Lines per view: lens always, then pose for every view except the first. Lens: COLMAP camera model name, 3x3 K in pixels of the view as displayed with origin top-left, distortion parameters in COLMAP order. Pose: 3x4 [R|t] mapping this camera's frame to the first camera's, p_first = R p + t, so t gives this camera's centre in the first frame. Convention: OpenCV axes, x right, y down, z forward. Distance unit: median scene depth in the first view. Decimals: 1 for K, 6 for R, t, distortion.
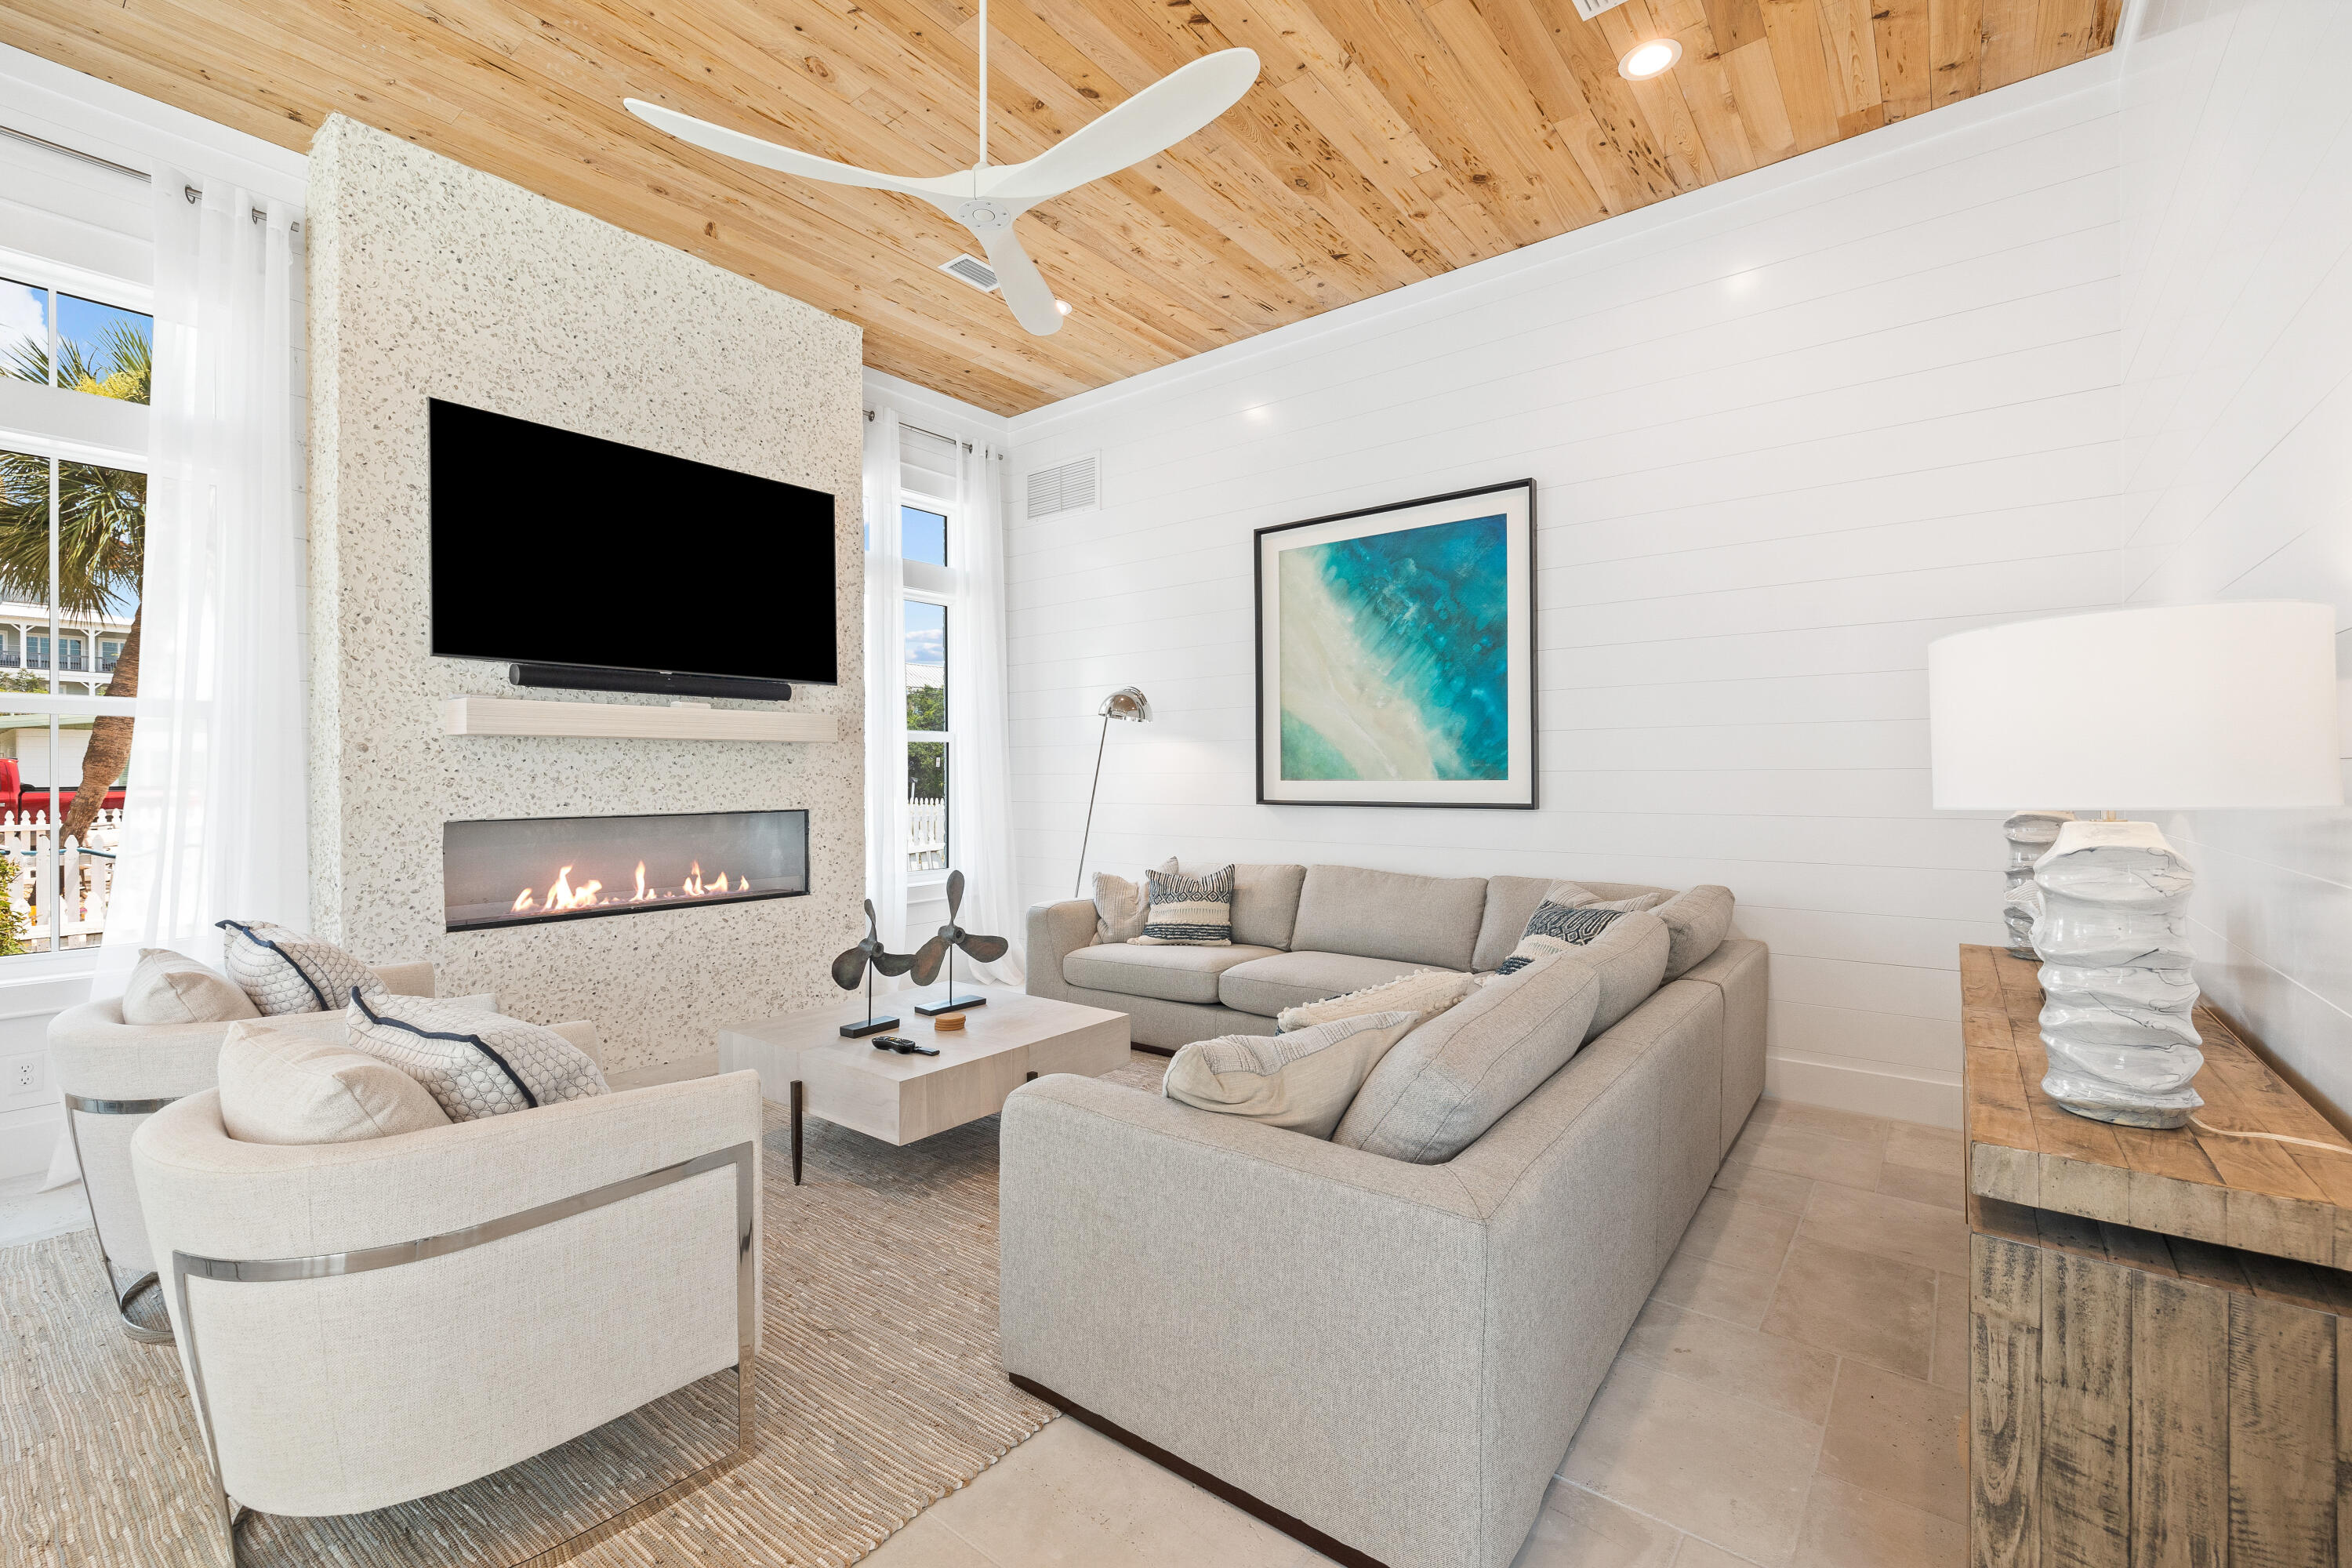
lens RADIAL K [[999.6, 0, 1179.5], [0, 999.6, 774.4], [0, 0, 1]] dist [-0.000863, 0.000213]
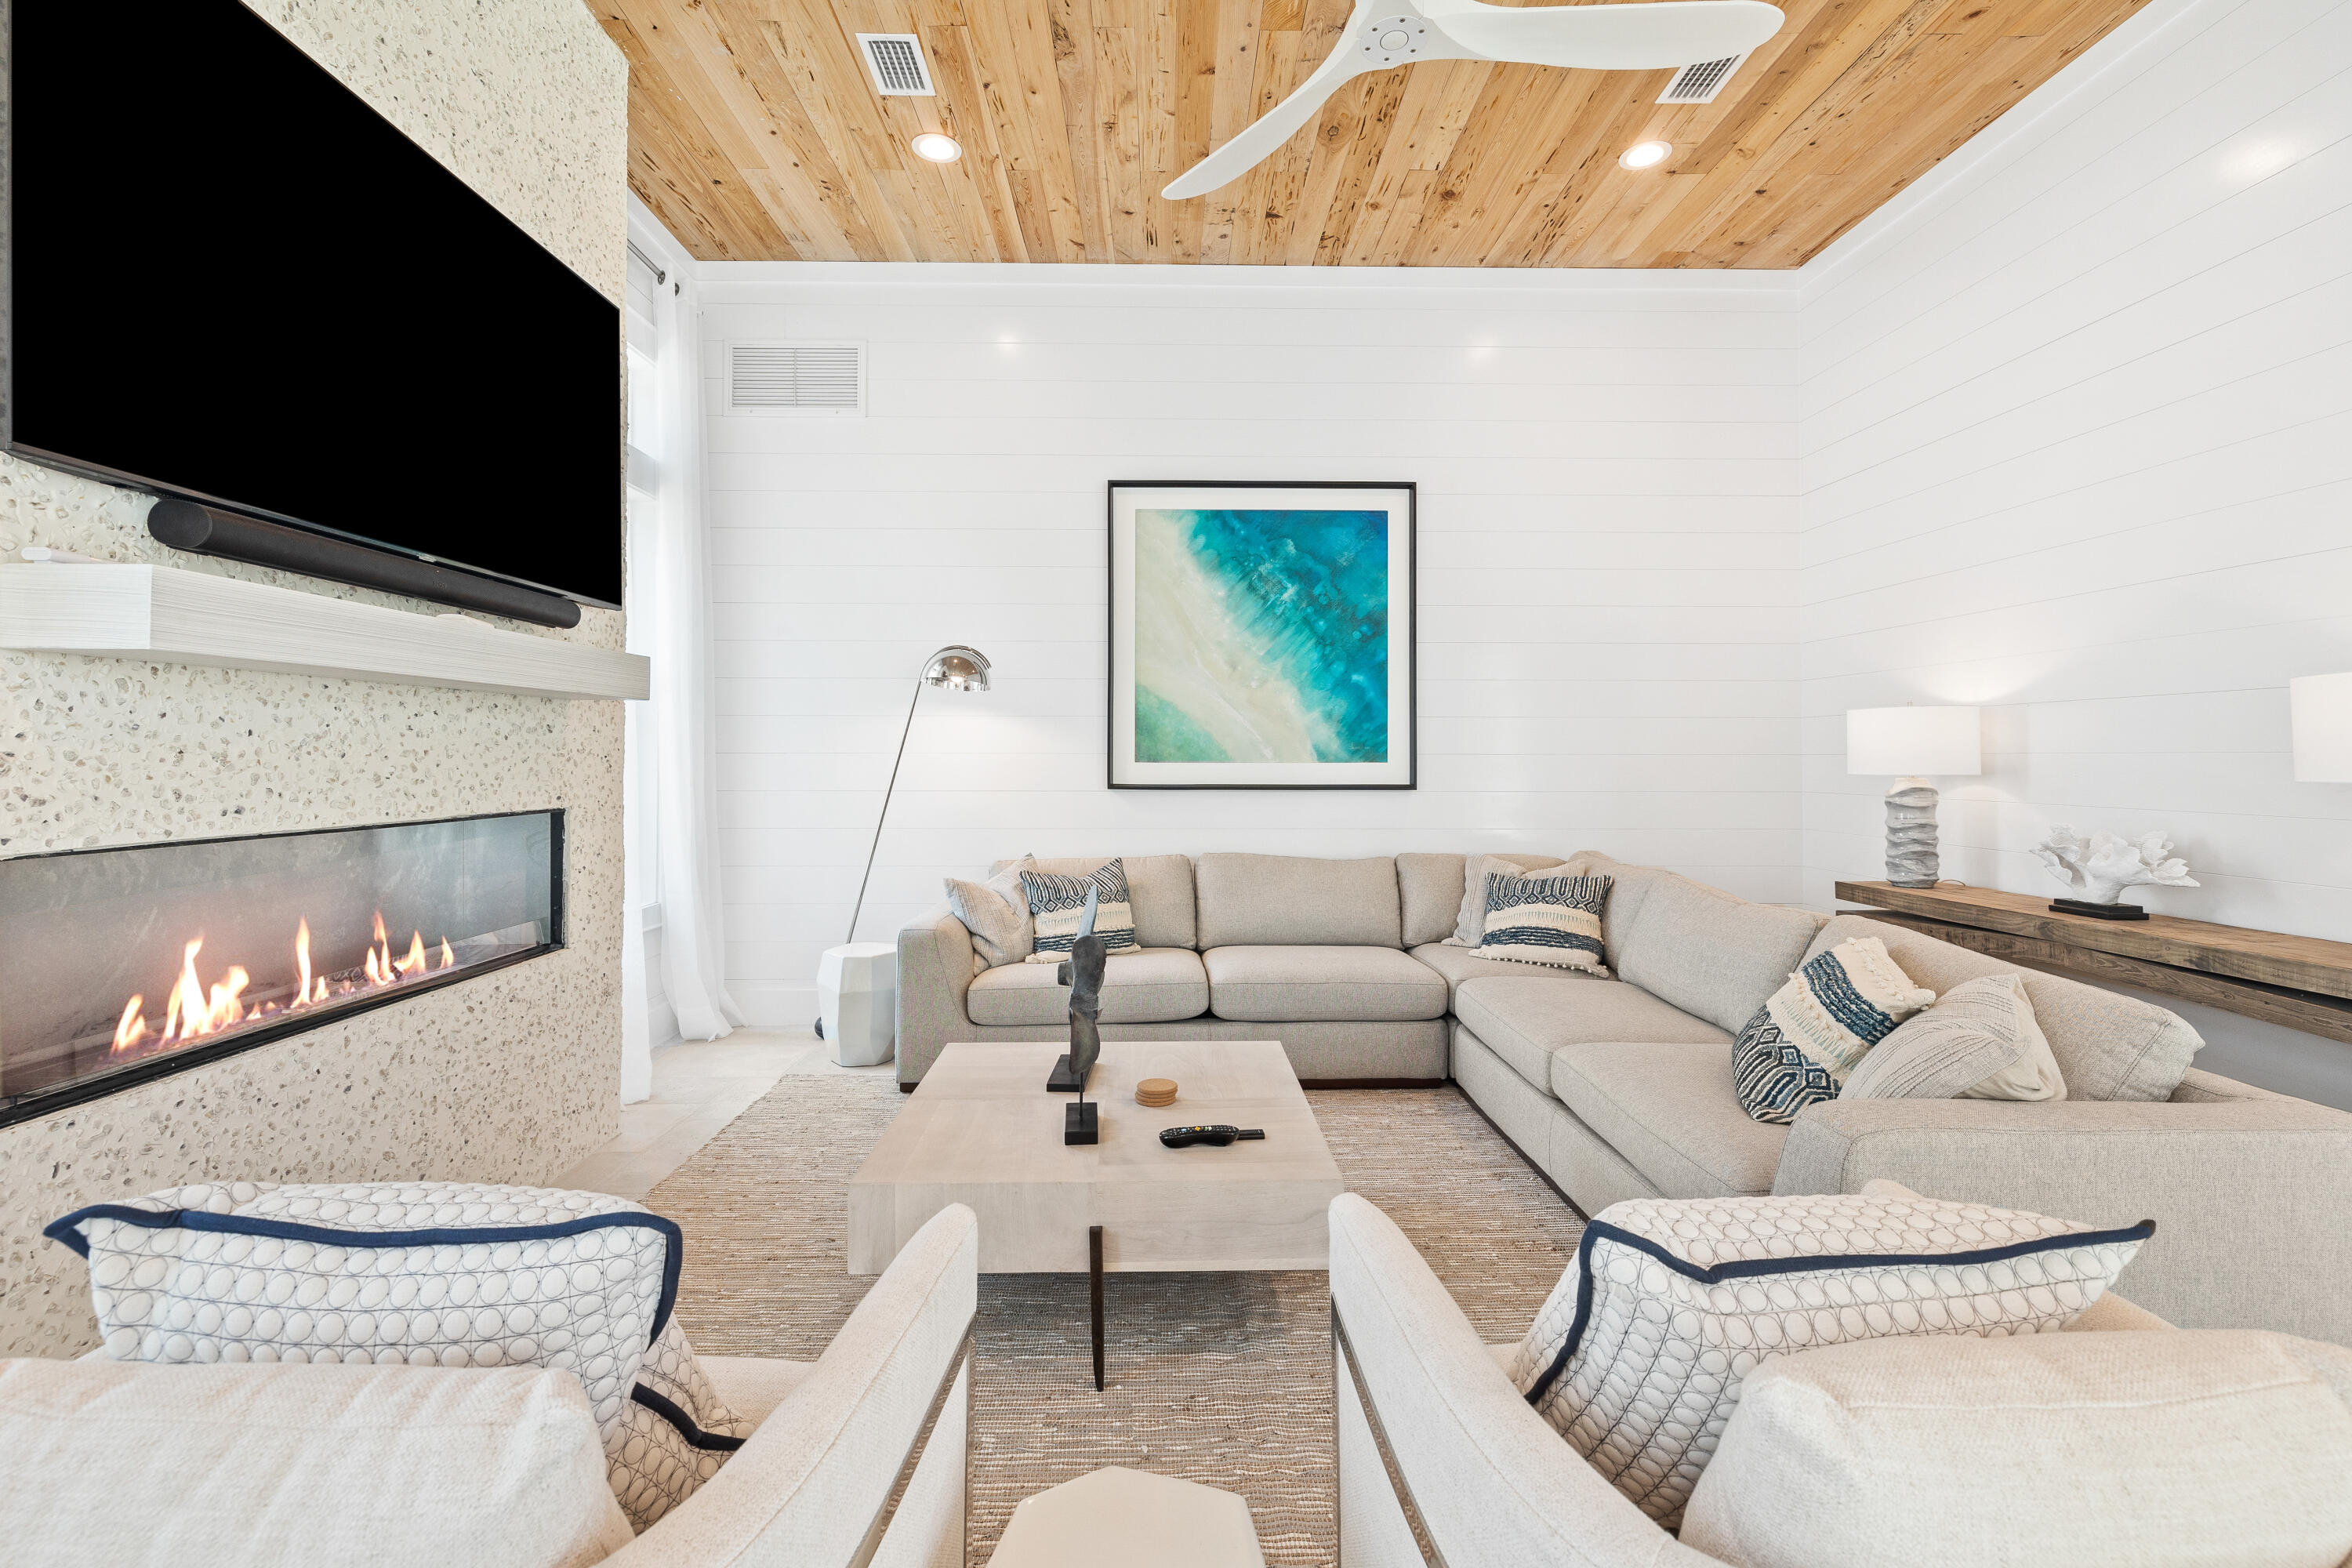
lens RADIAL K [[999.6, 0, 1171.8], [0, 999.6, 748.1], [0, 0, 1]] dist [-0.000863, 0.000213]
pose [[0.775916, 0.010639, 0.630747, -0.491833], [-0.005659, 0.999935, -0.009905, 0.002409], [-0.630811, 0.004116, 0.775925, 0.305734]]
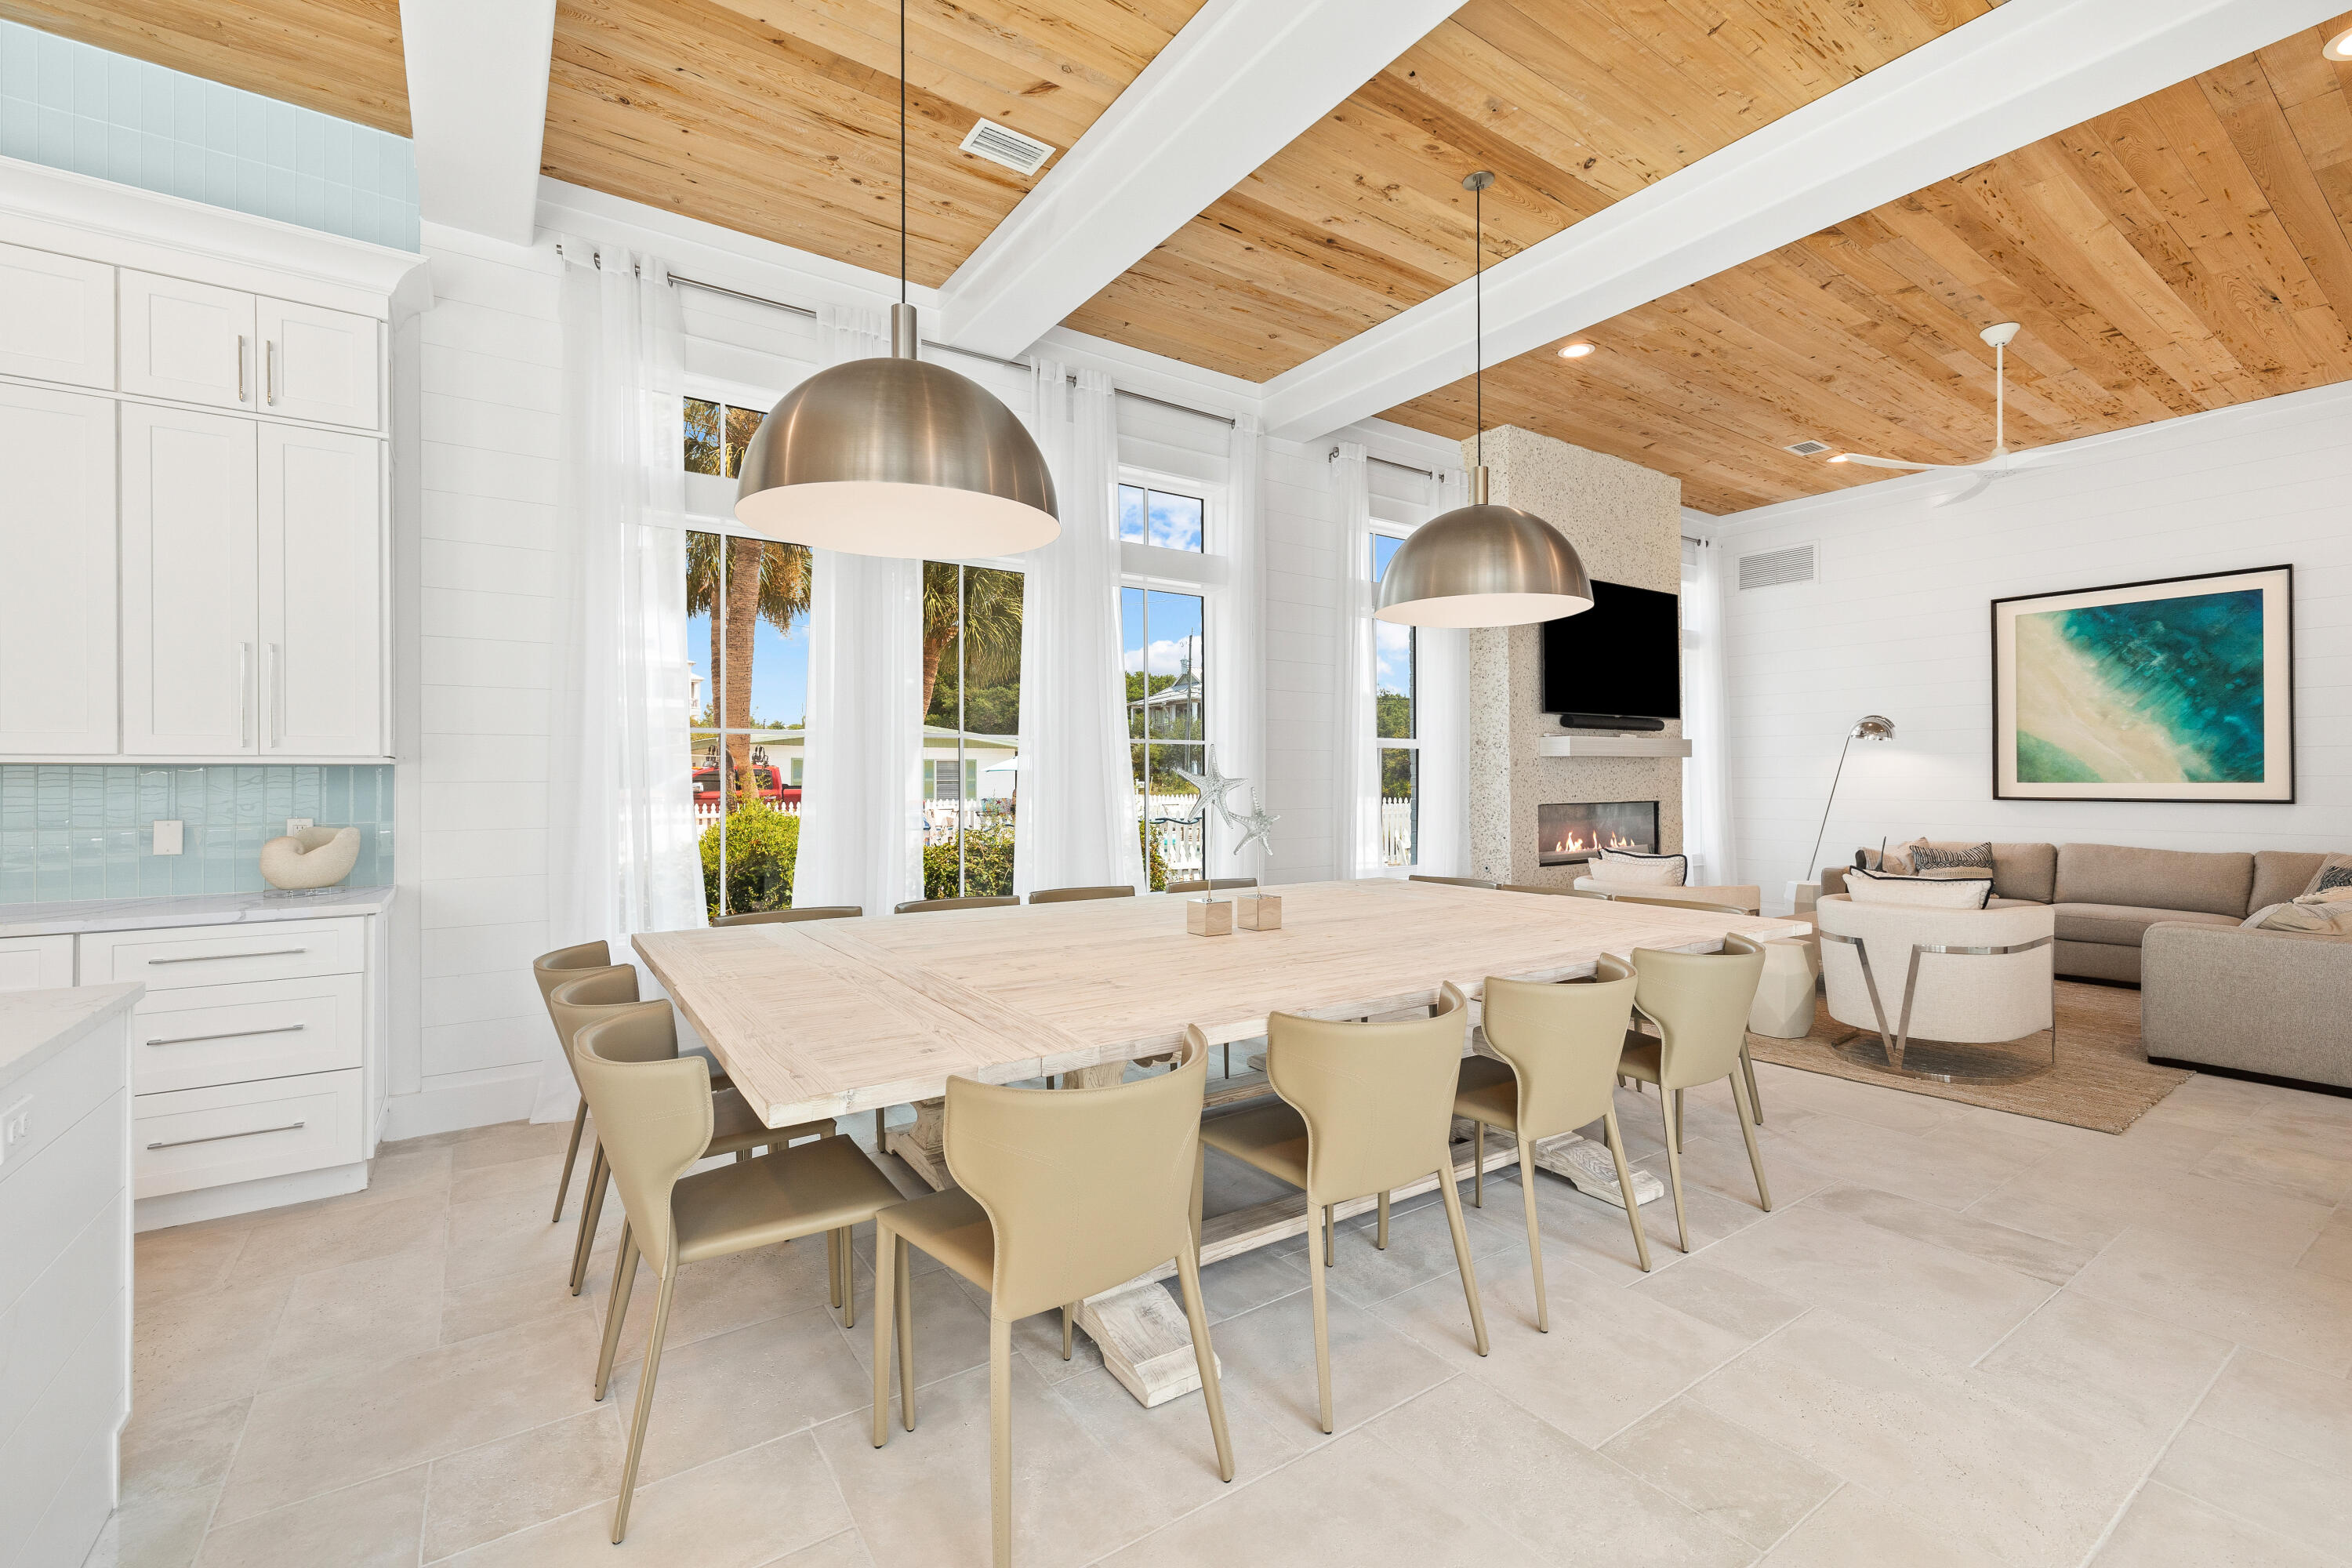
lens RADIAL K [[999.6, 0, 1160.5], [0, 999.6, 777.7], [0, 0, 1]] dist [-0.000863, 0.000213]
pose [[0.953728, 0.000095, -0.300670, -0.671589], [0.000324, 0.999999, 0.001345, -0.003030], [0.300670, -0.001380, 0.953727, -0.730038]]
